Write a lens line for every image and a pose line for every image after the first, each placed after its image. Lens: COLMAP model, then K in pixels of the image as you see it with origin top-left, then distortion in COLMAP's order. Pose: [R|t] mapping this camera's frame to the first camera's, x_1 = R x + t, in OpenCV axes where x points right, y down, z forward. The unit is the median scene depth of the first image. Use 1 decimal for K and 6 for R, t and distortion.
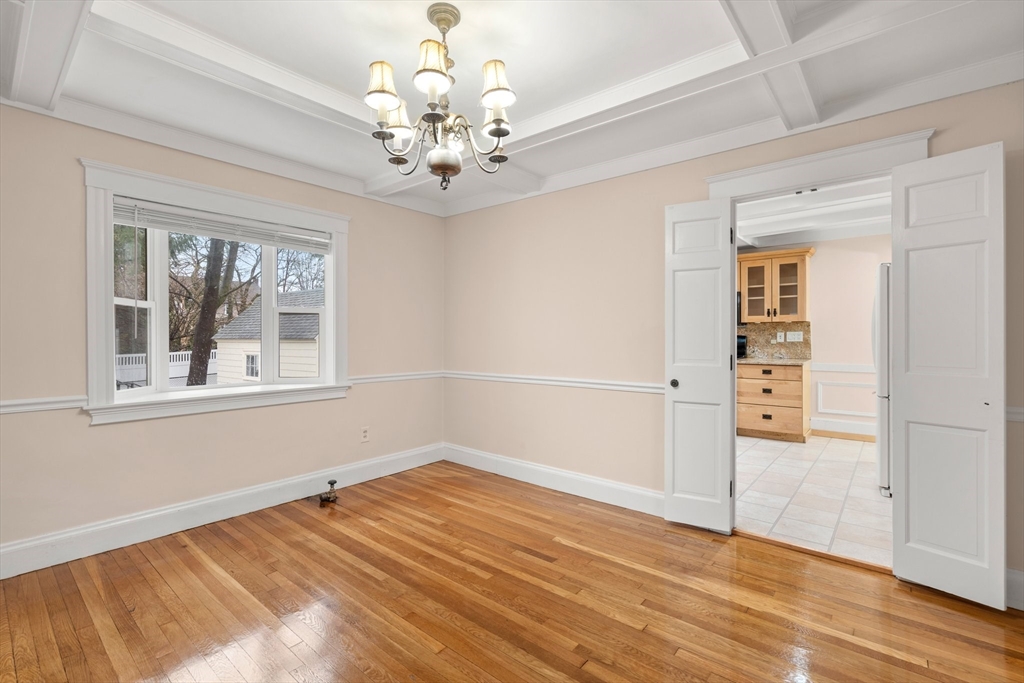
lens RADIAL K [[460.7, 0, 514.1], [0, 460.7, 337.1], [0, 0, 1]] dist [-0.004030, 0.000867]
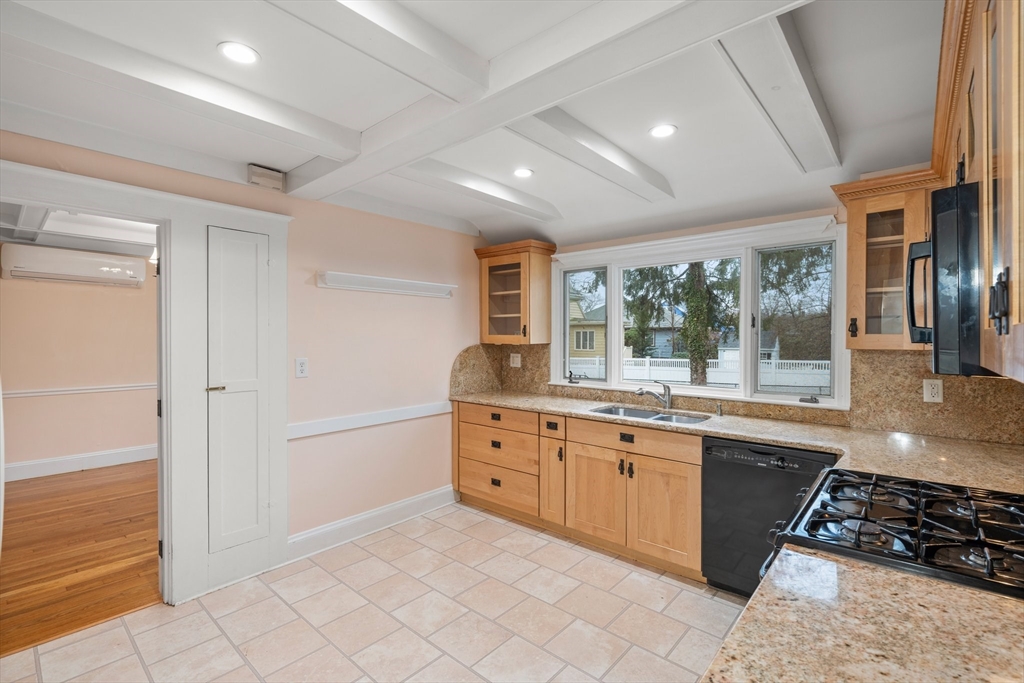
lens RADIAL K [[460.7, 0, 512.1], [0, 460.7, 341.1], [0, 0, 1]] dist [-0.004030, 0.000867]
pose [[-0.023268, 0.010826, -0.999671, 1.276224], [-0.001878, 0.999939, 0.010873, -0.080699], [0.999727, 0.002130, -0.023246, 1.614552]]
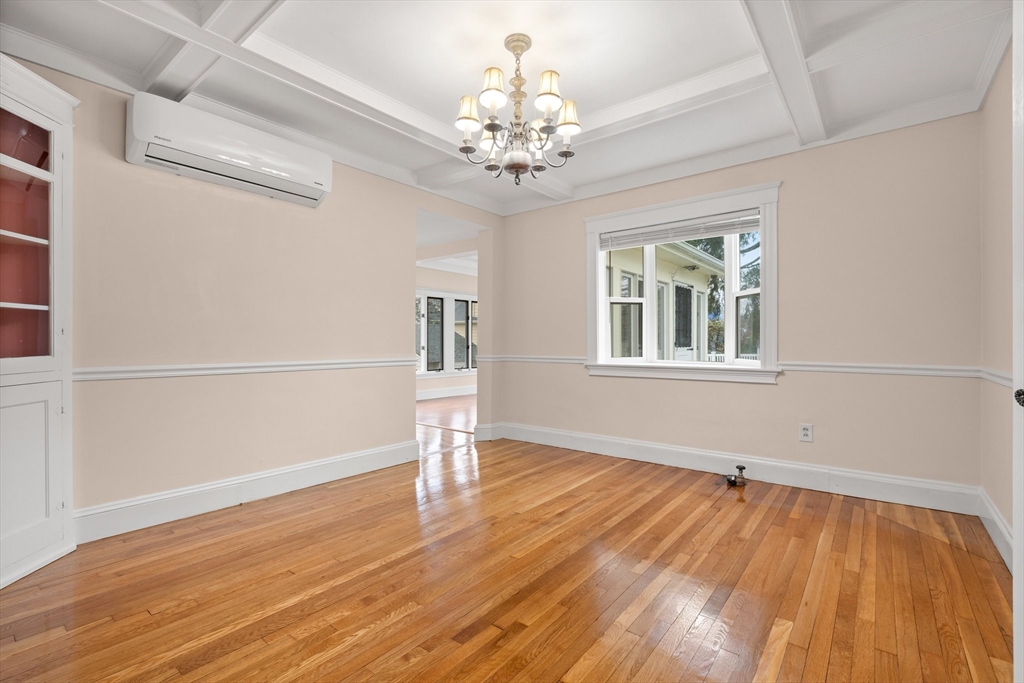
lens RADIAL K [[460.7, 0, 508.2], [0, 460.7, 338.3], [0, 0, 1]] dist [-0.004030, 0.000867]
pose [[0.018684, -0.006678, -0.999803, 0.653823], [0.000475, 0.999978, -0.006670, 0.059649], [0.999825, -0.000350, 0.018687, 0.578870]]
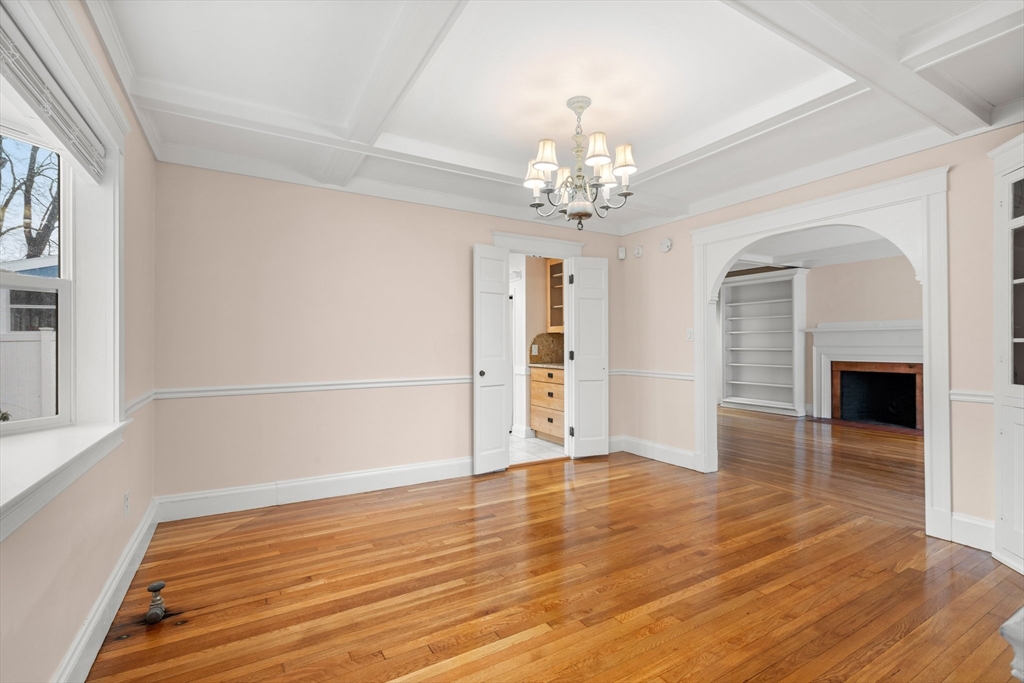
lens RADIAL K [[460.7, 0, 507.5], [0, 460.7, 343.3], [0, 0, 1]] dist [-0.004030, 0.000867]
pose [[0.339785, 0.001003, 0.940503, -0.922942], [0.002260, 0.999996, -0.001883, 0.011582], [-0.940501, 0.002765, 0.339781, 0.448370]]
